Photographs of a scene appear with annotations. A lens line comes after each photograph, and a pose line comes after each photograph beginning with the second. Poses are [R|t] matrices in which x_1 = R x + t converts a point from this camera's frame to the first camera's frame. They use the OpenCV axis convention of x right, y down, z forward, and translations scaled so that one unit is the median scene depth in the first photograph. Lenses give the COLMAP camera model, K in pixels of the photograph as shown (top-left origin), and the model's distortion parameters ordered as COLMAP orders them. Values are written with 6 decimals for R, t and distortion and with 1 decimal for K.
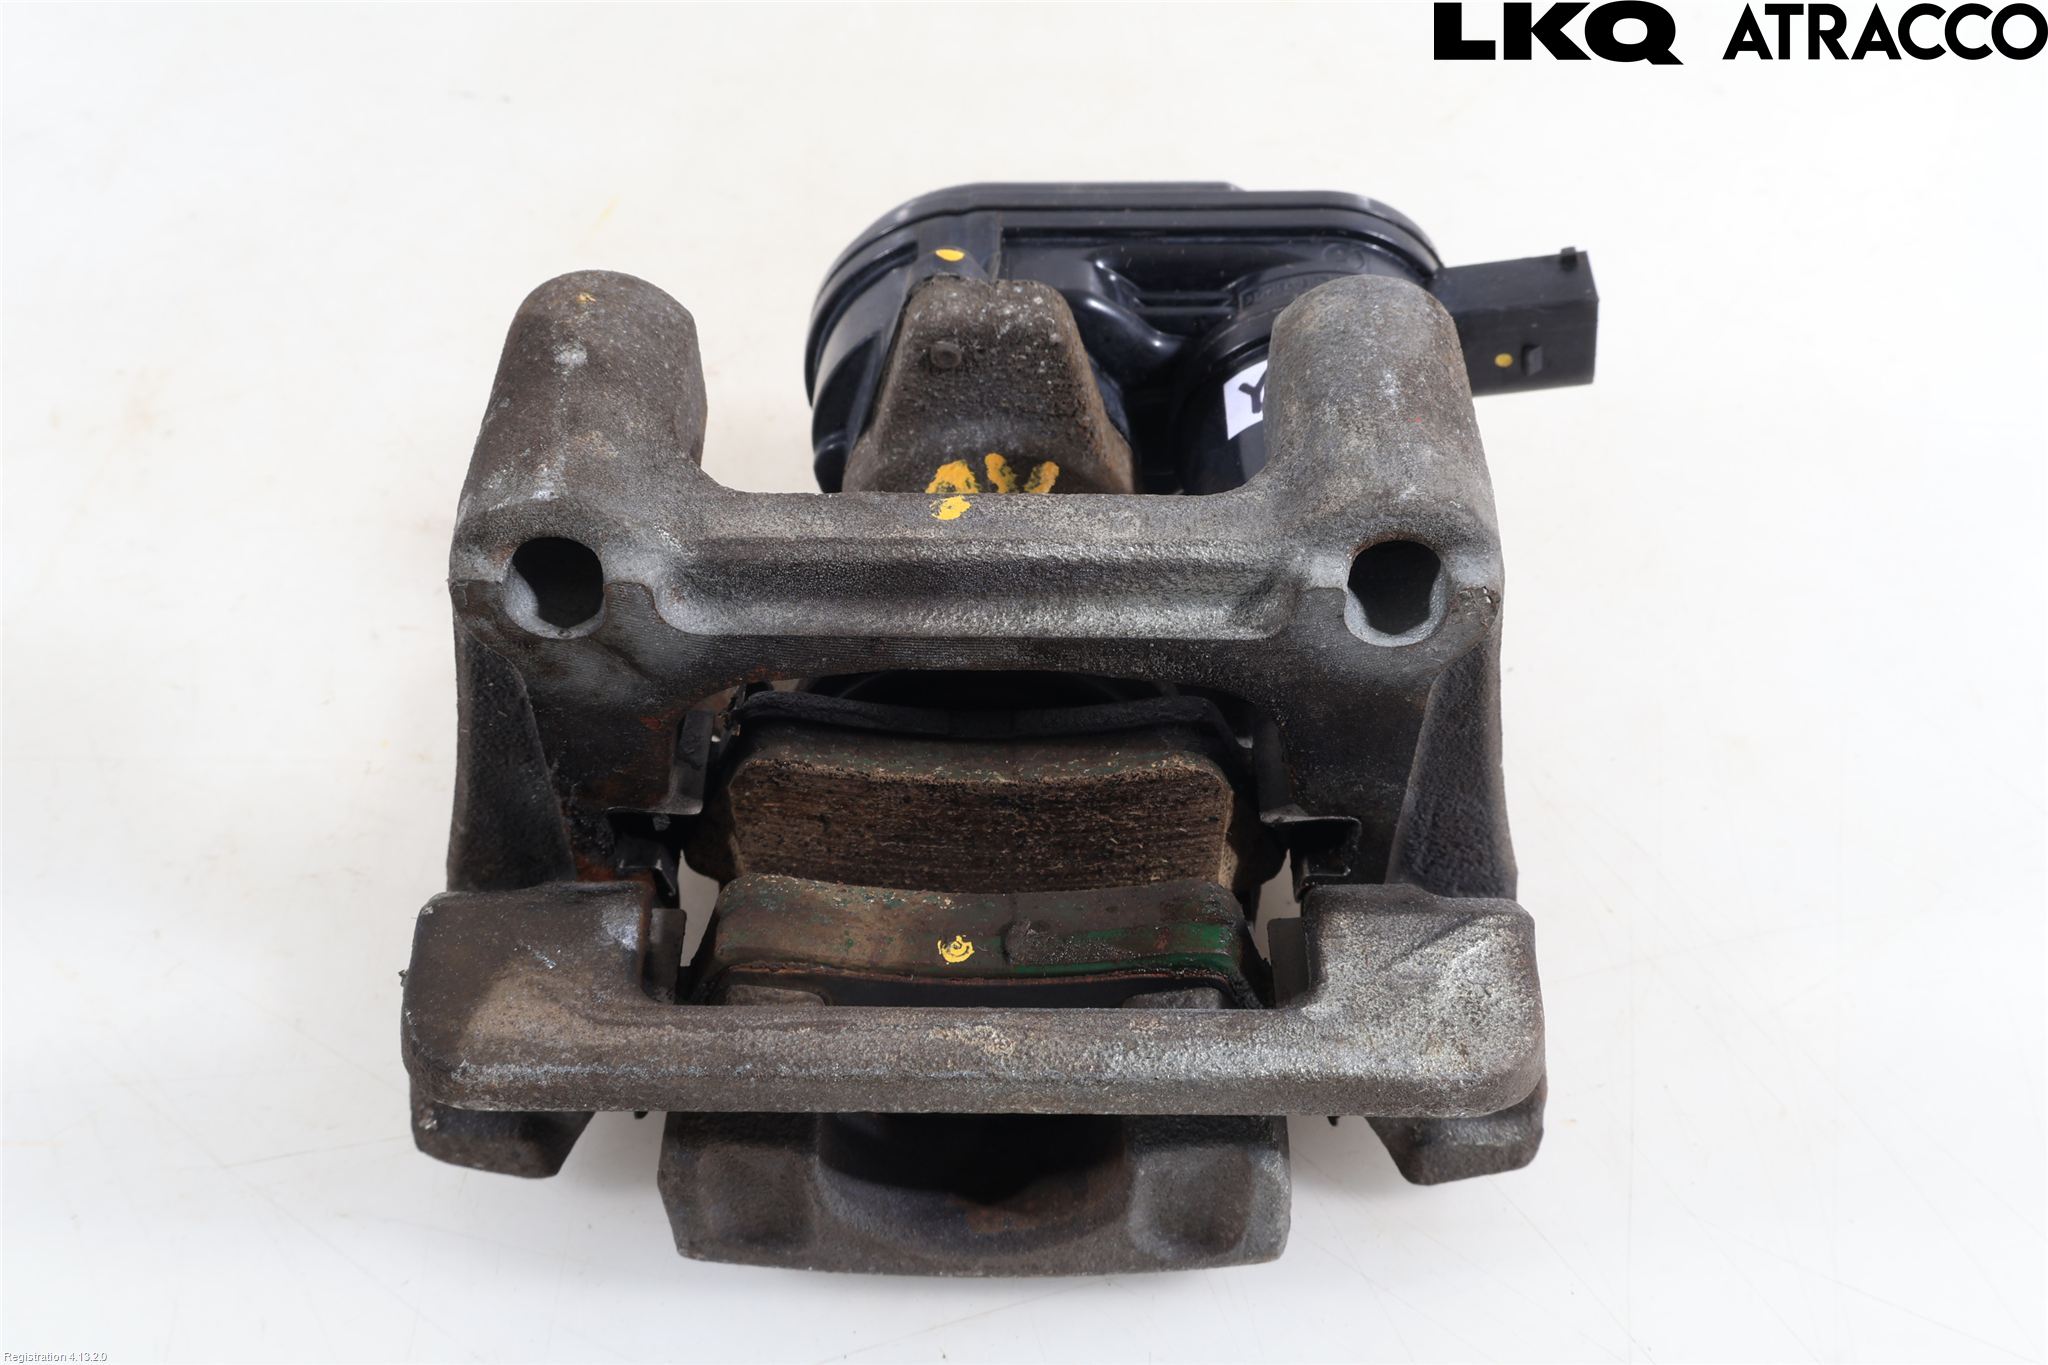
lens RADIAL K [[2074.1, 0, 1029.5], [0, 2074.1, 682.8], [0, 0, 1]] dist [0.009861, 0.000000]
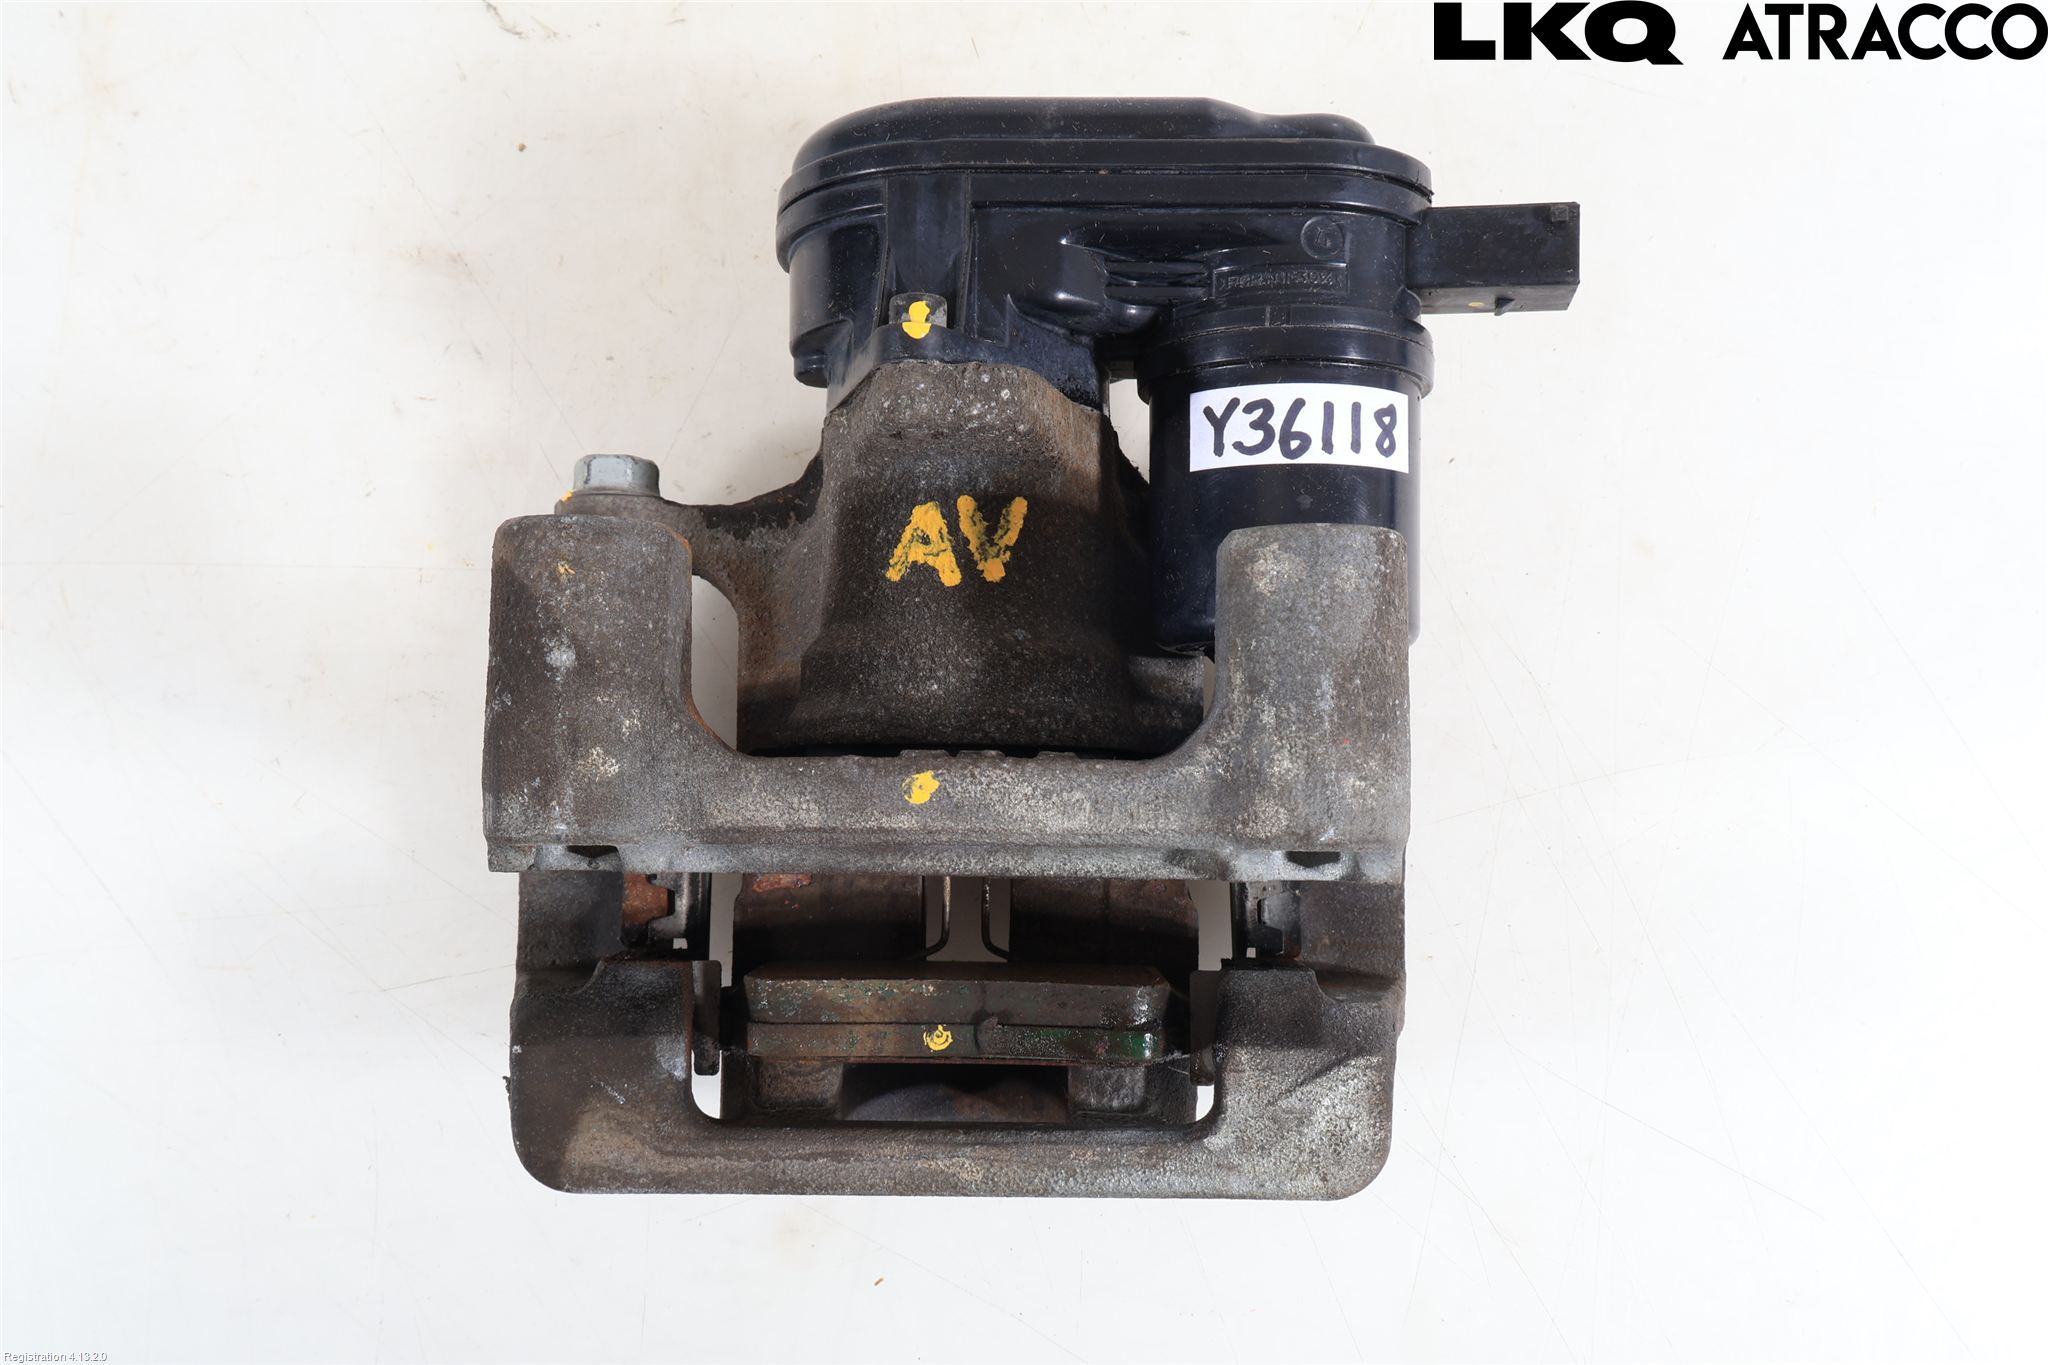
lens RADIAL K [[1813.8, 0, 1021.6], [0, 1813.8, 680.4], [0, 0, 1]] dist [0.025626, 0.009305]
pose [[0.999939, 0.005223, -0.009717, 0.025572], [0.001731, 0.795621, 0.605792, -0.729196], [0.010895, -0.605772, 0.795564, 0.257993]]
